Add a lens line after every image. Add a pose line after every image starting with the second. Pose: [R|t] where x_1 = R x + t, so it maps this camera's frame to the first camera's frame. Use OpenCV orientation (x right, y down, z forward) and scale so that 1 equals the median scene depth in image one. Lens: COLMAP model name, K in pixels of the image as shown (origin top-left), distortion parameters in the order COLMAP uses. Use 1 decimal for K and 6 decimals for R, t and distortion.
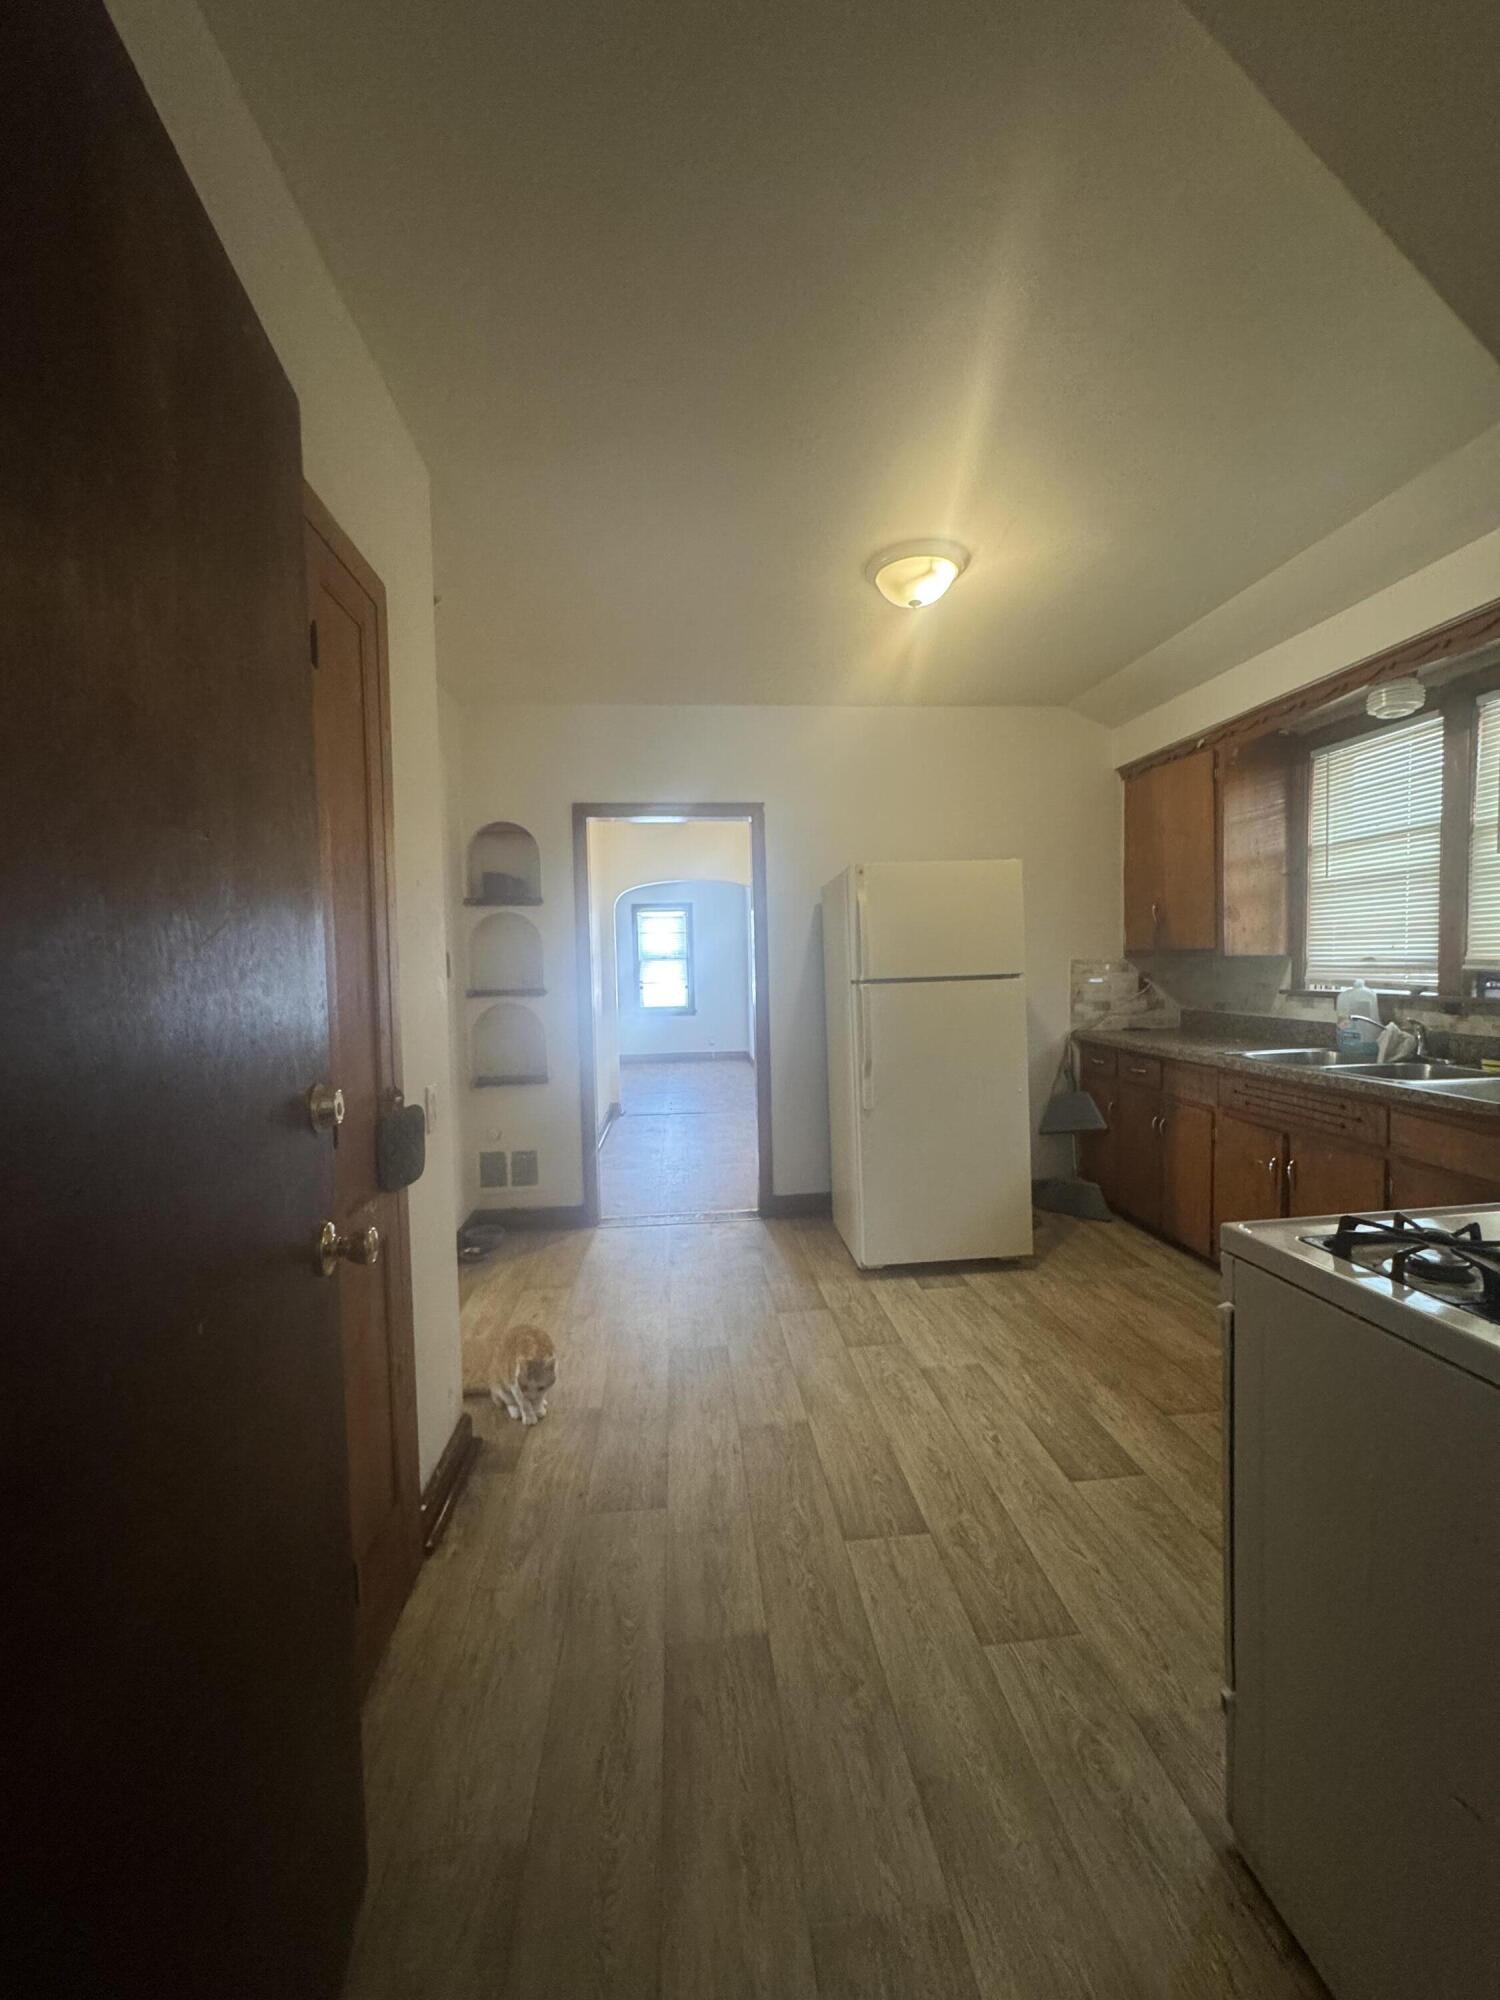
lens RADIAL K [[800.2, 0, 752.8], [0, 800.2, 998.6], [0, 0, 1]] dist [-0.003781, 0.000437]
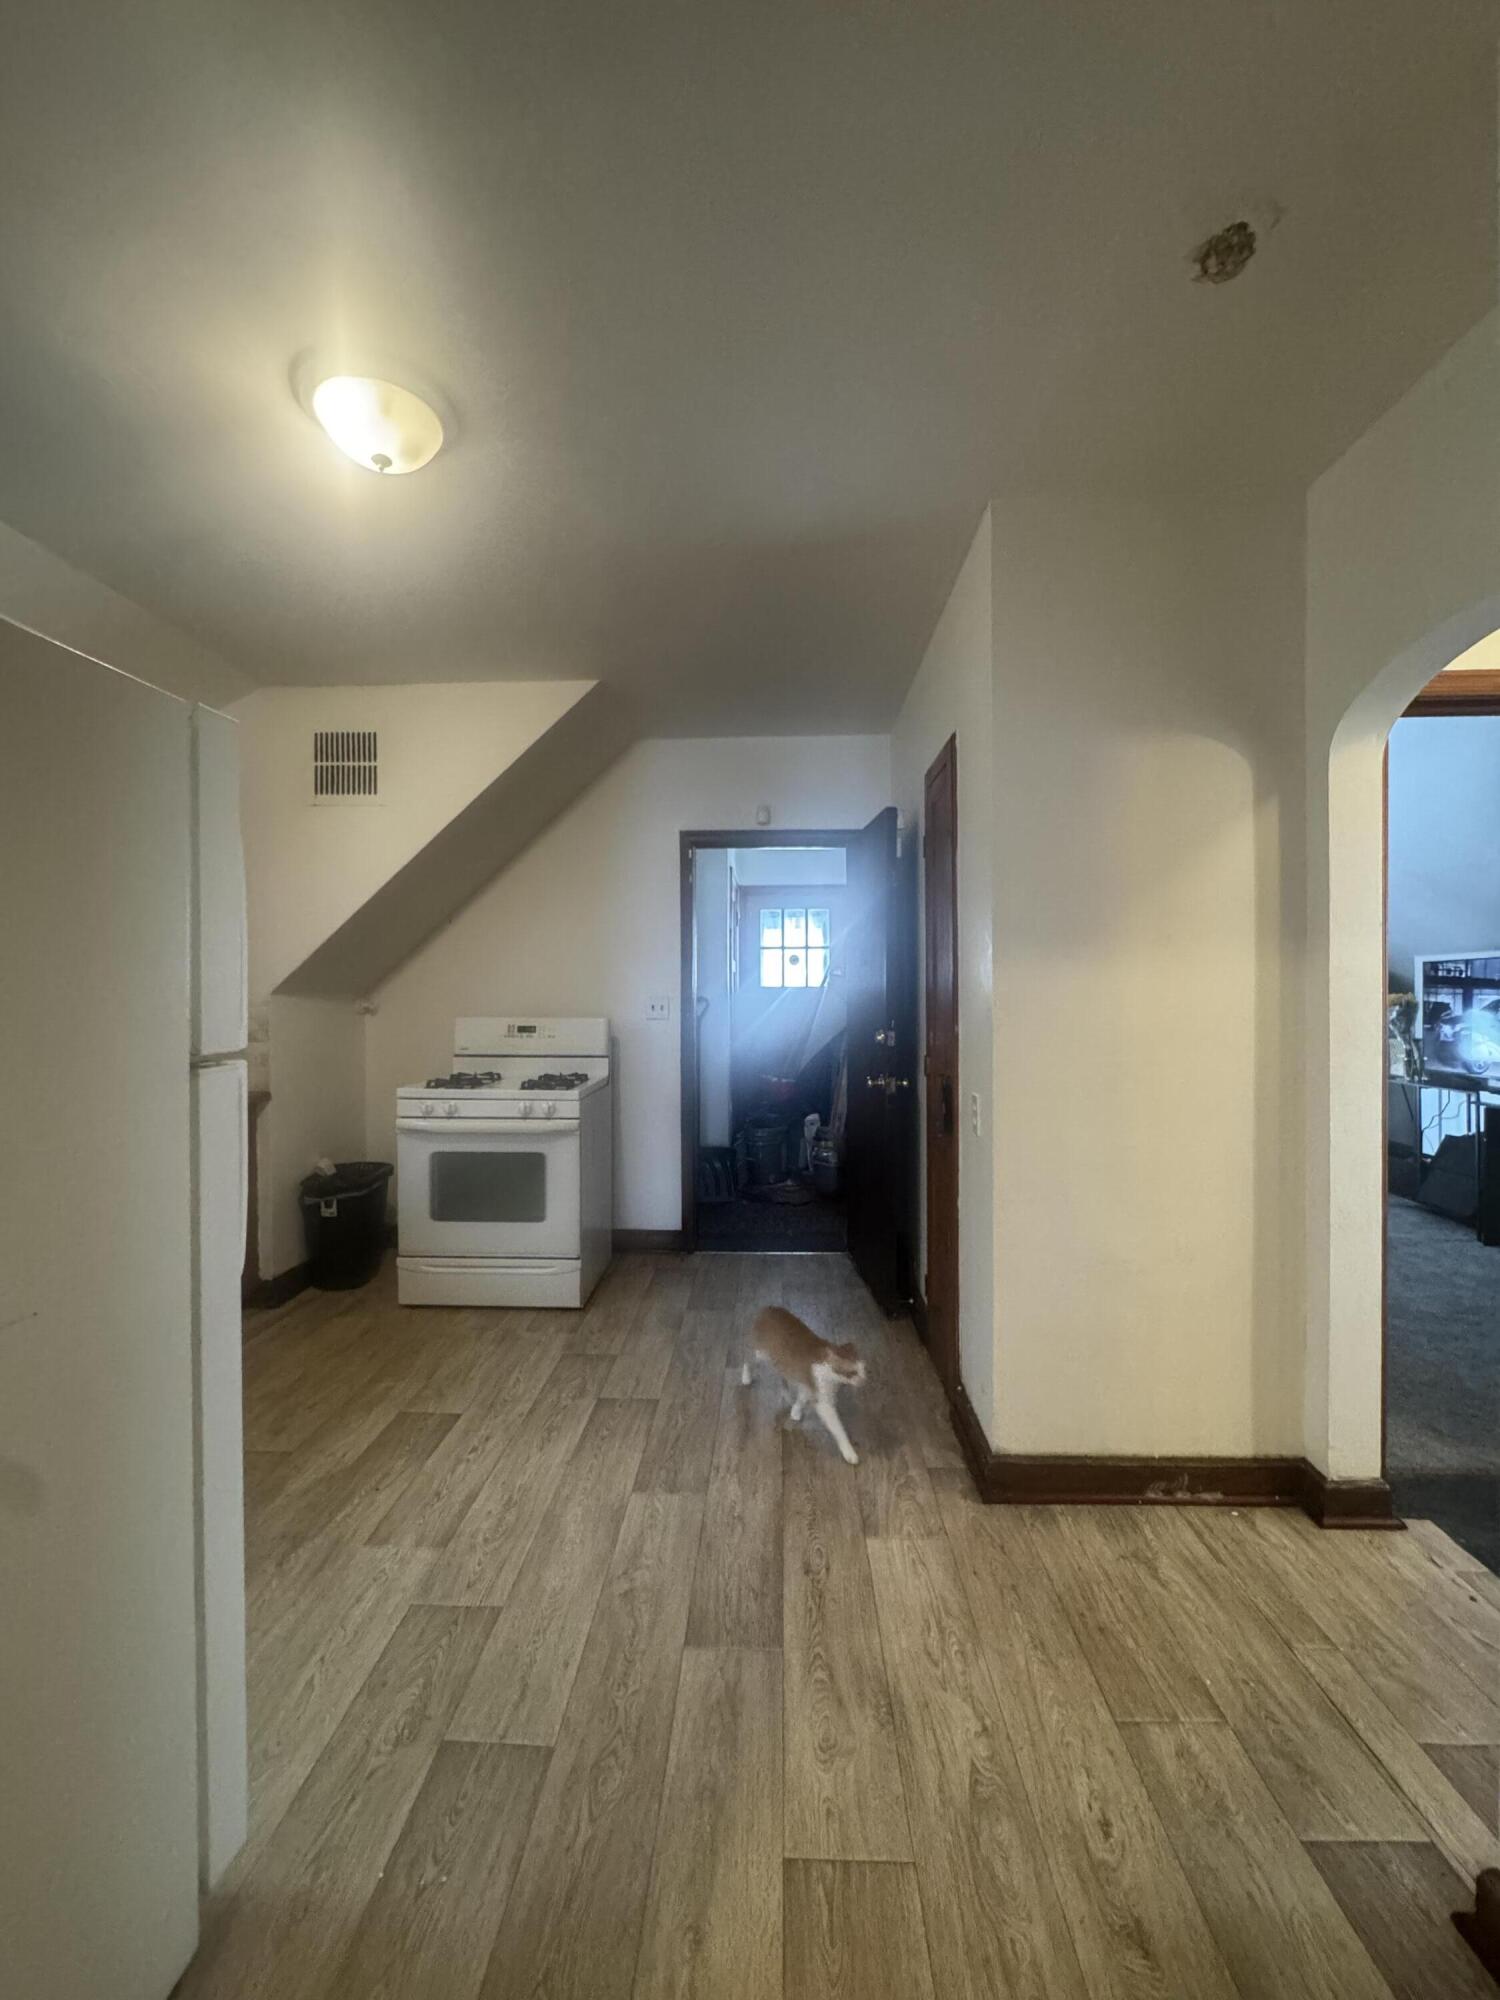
lens RADIAL K [[801.3, 0, 754.4], [0, 801.3, 996.8], [0, 0, 1]] dist [-0.001712, 0.000040]
pose [[-0.991308, 0.020581, 0.129943, -0.195294], [0.026184, 0.998793, 0.041557, -0.075637], [-0.128930, 0.044598, -0.990650, 1.795699]]
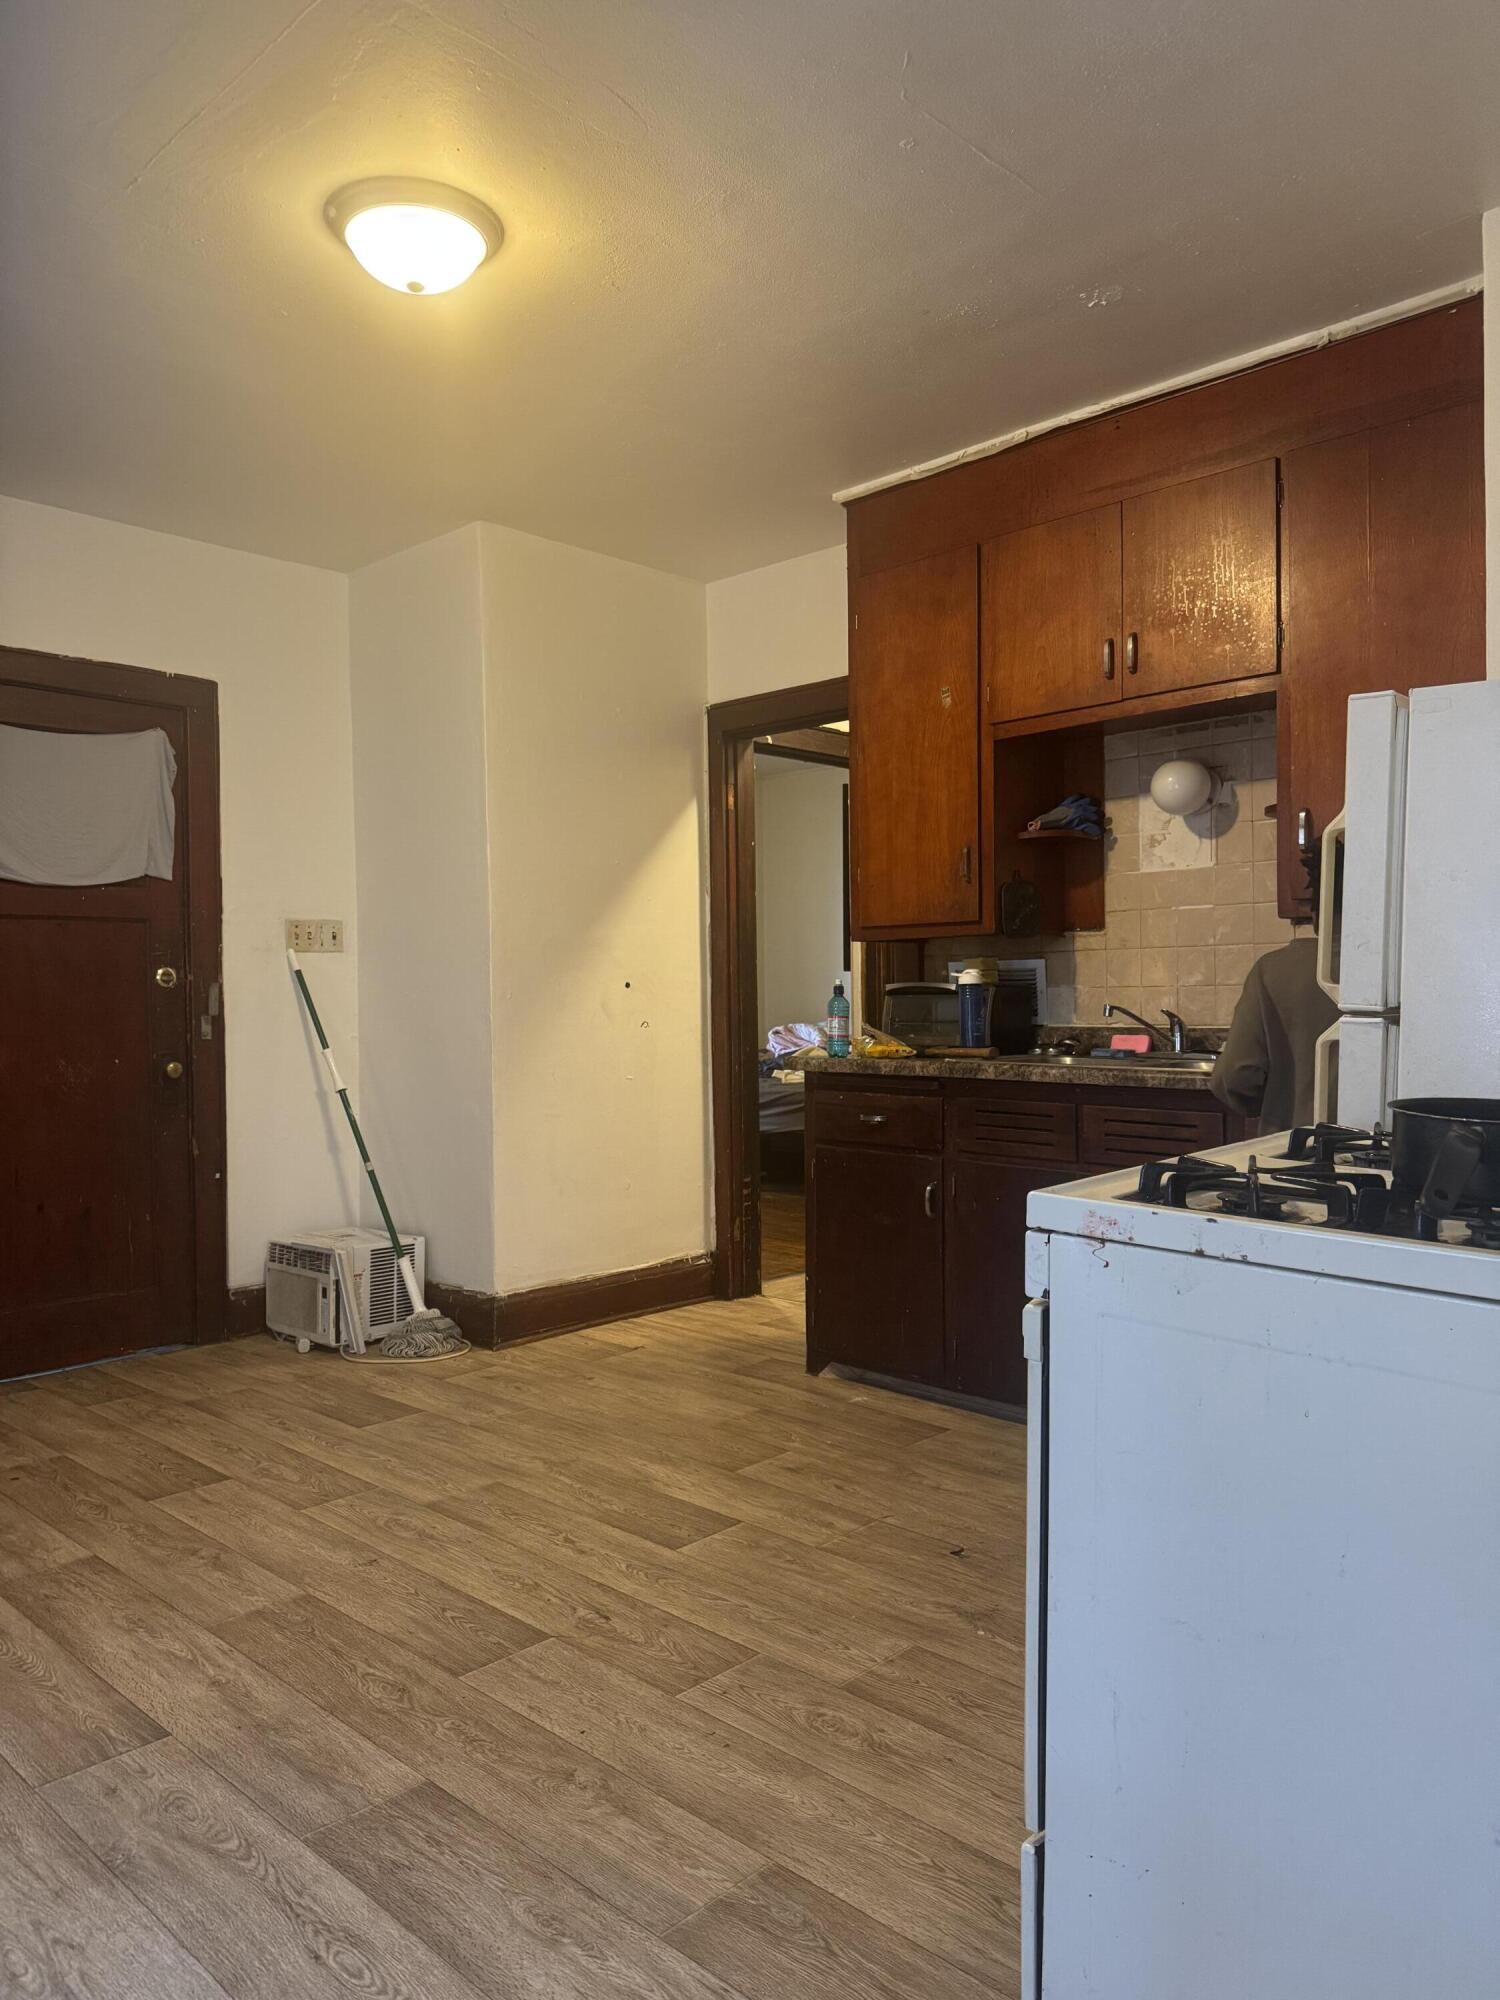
lens RADIAL K [[1412.6, 0, 736.3], [0, 1412.6, 1010.3], [0, 0, 1]] dist [0.034542, -0.027609]
pose [[0.766041, 0.010421, 0.642707, -0.399965], [0.017812, 0.999140, -0.037431, 0.095555], [-0.642545, 0.040121, 0.765197, -0.132562]]
